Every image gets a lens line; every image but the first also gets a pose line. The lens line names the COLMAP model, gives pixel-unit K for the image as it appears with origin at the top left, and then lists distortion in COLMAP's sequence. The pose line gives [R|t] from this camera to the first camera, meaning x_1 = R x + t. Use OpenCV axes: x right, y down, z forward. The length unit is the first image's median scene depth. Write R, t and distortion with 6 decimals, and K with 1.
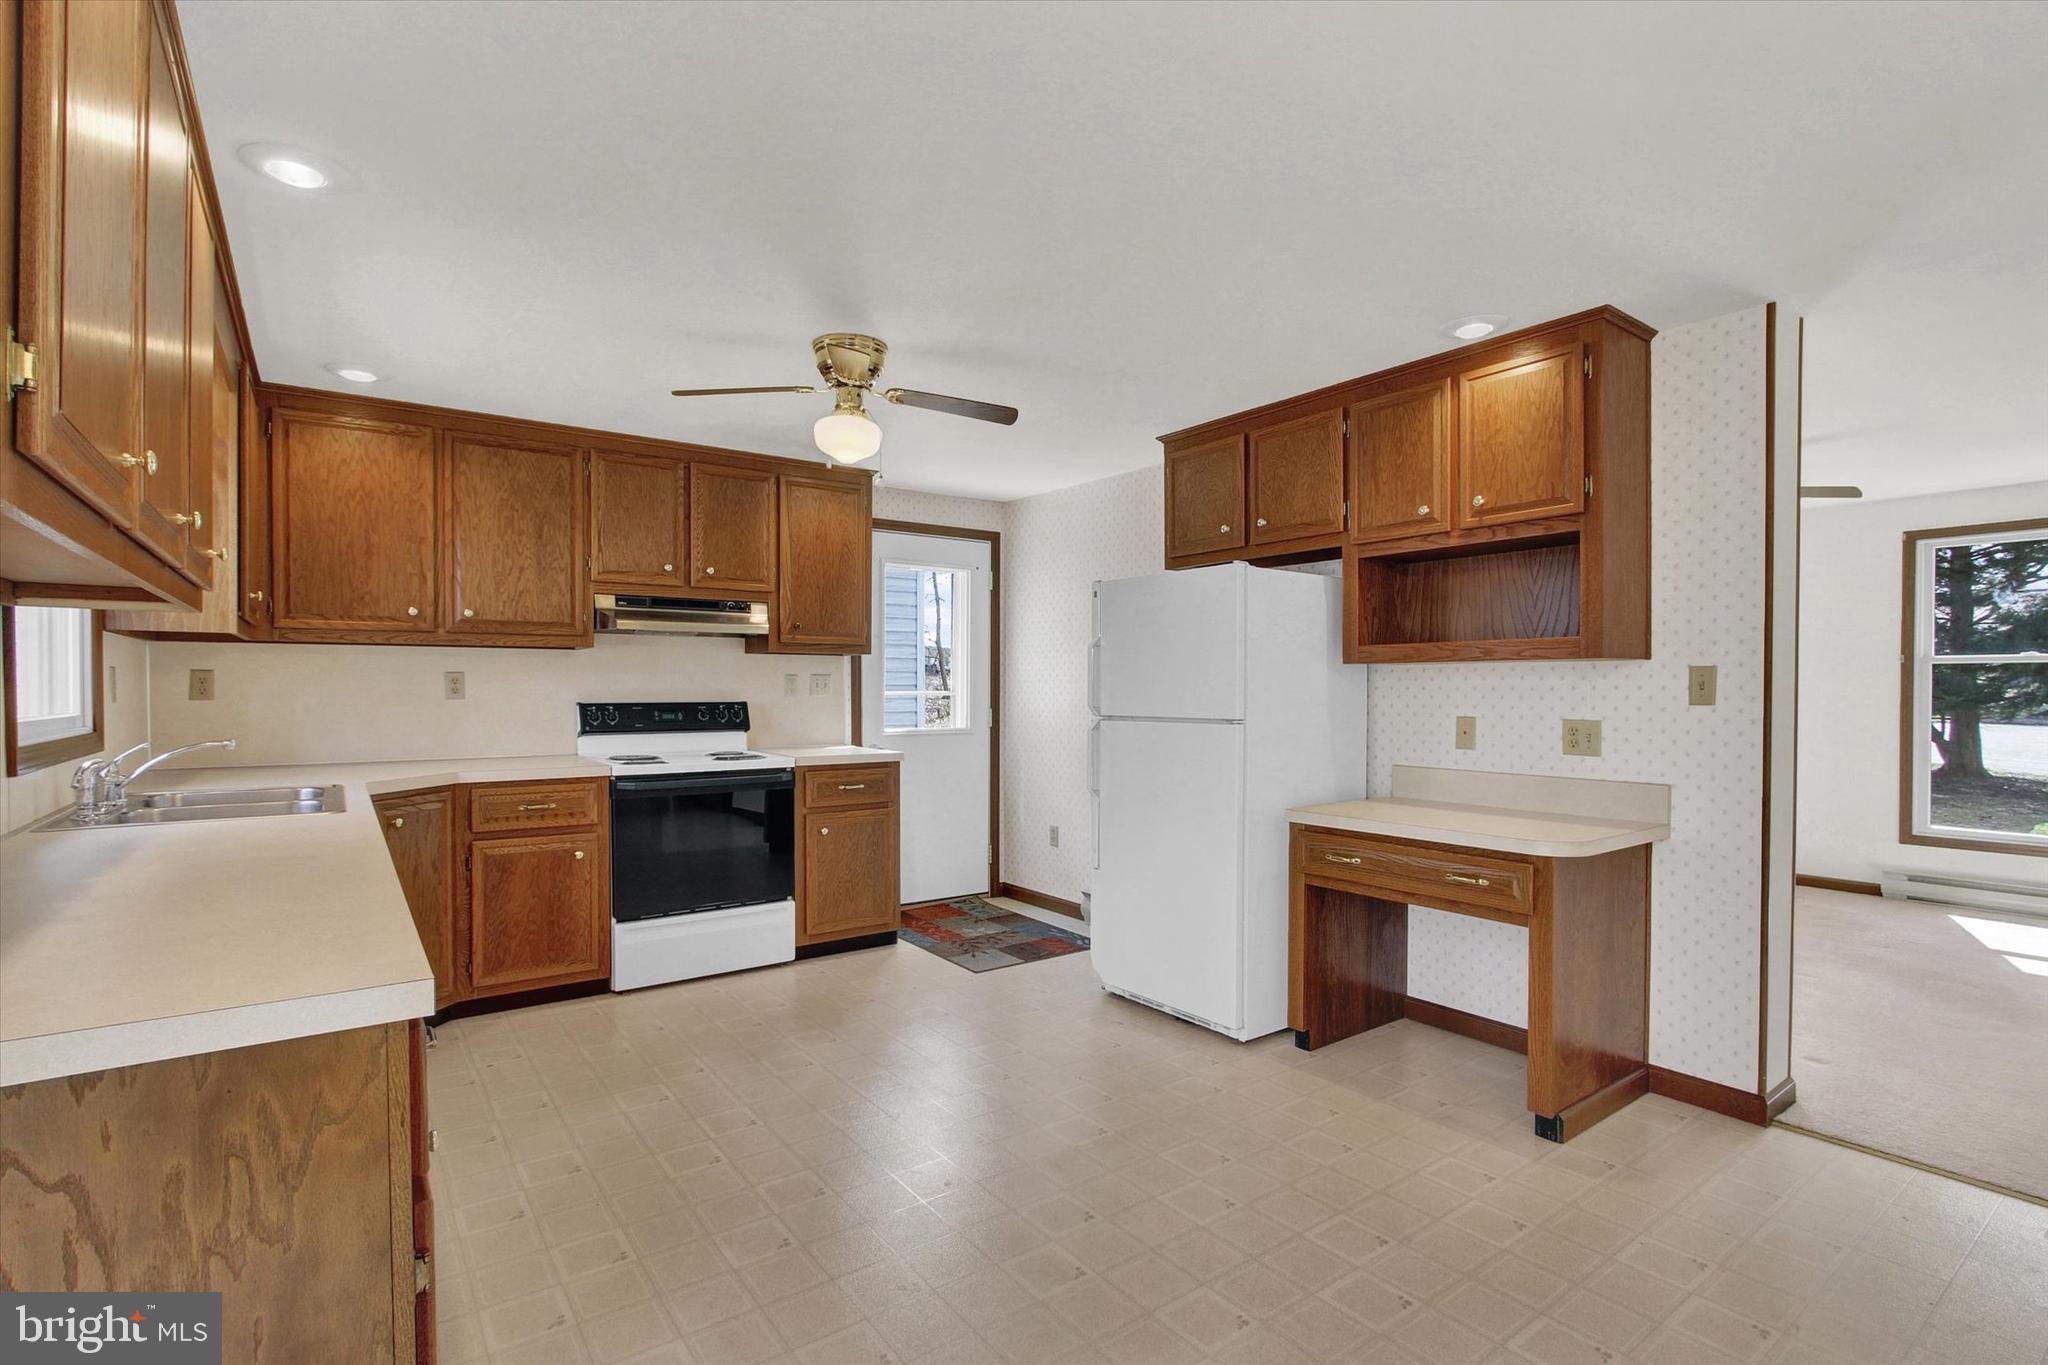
lens RADIAL K [[960.8, 0, 1027.5], [0, 960.8, 698.9], [0, 0, 1]] dist [-0.024199, 0.000047]
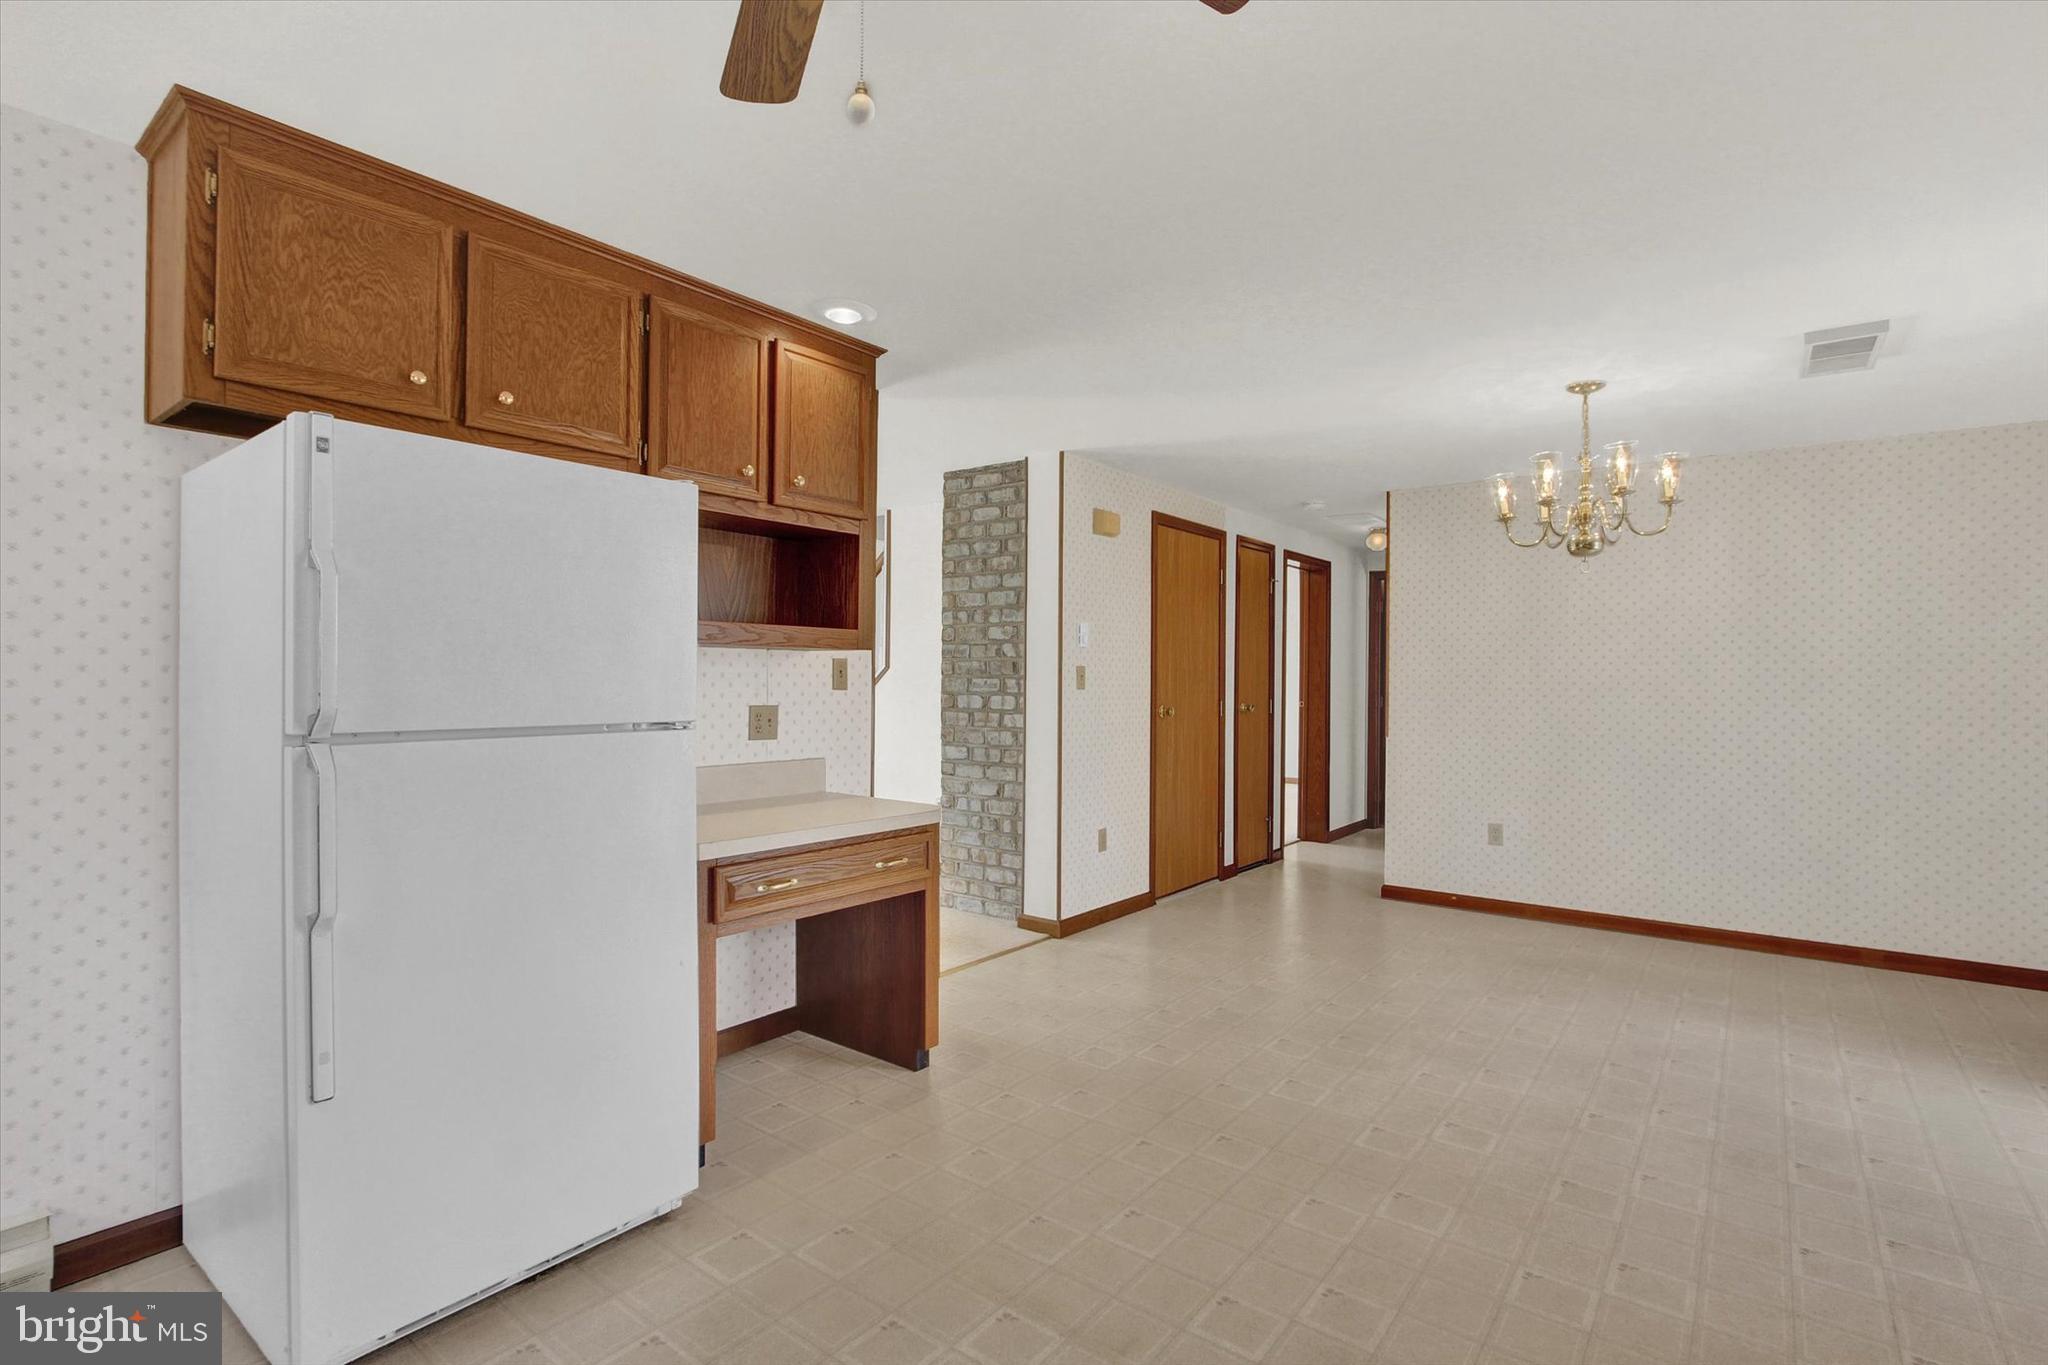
lens RADIAL K [[970.9, 0, 1024.0], [0, 970.9, 682.5], [0, 0, 1]] dist [-0.017917, 0.001413]
pose [[-0.275218, -0.006939, 0.961357, -0.495106], [0.000895, 0.999972, 0.007474, -0.010511], [-0.961381, 0.002918, -0.275204, 0.979697]]
